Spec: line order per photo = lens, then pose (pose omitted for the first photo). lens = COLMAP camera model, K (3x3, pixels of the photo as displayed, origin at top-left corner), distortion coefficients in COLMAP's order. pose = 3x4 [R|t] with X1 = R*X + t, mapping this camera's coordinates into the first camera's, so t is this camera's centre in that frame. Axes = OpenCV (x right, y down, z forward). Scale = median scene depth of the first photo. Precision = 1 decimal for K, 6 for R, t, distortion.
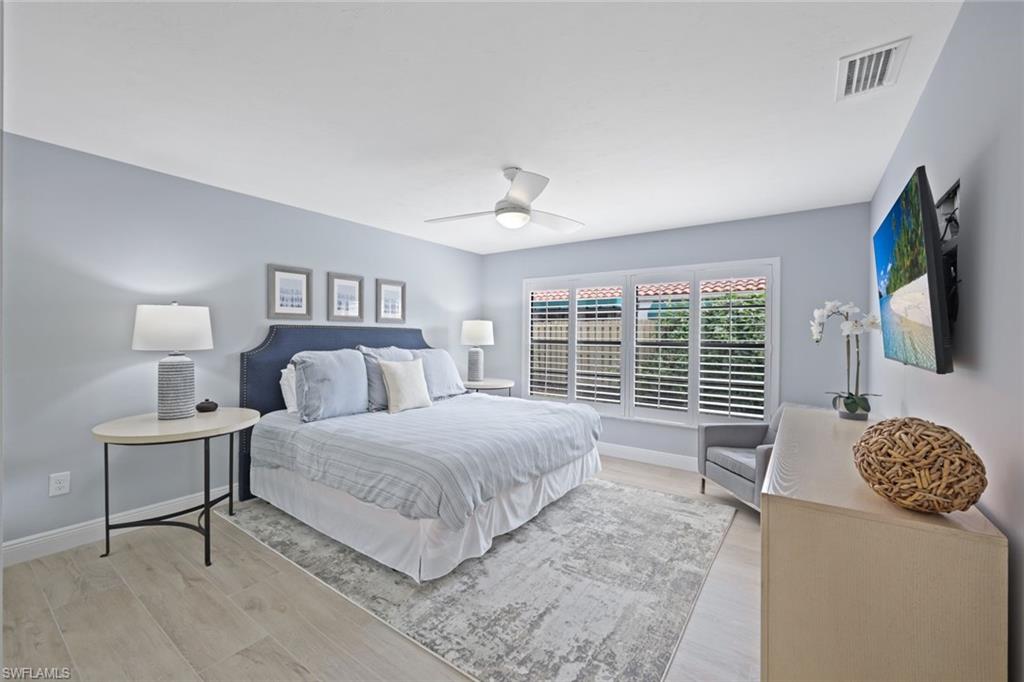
lens RADIAL K [[415.9, 0, 510.7], [0, 415.9, 337.6], [0, 0, 1]] dist [0.001240, 0.000216]
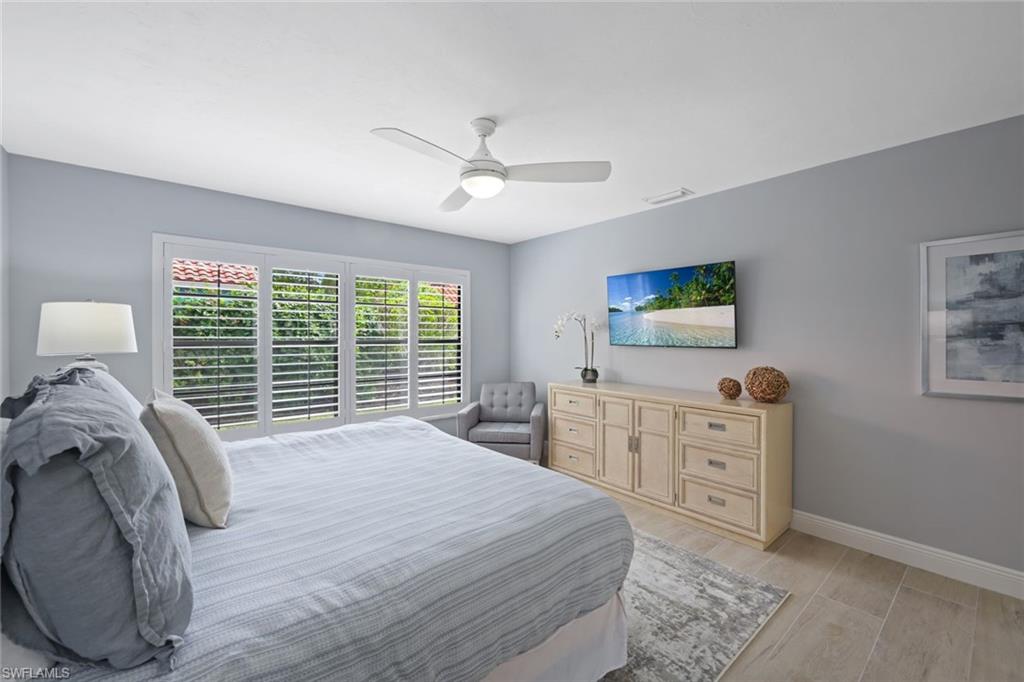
lens RADIAL K [[415.9, 0, 510.6], [0, 415.9, 337.6], [0, 0, 1]] dist [0.001240, 0.000216]
pose [[0.249403, -0.014771, 0.968287, -0.655301], [0.005503, 0.999889, 0.013836, -0.008968], [-0.968384, 0.001878, 0.249456, 0.666620]]
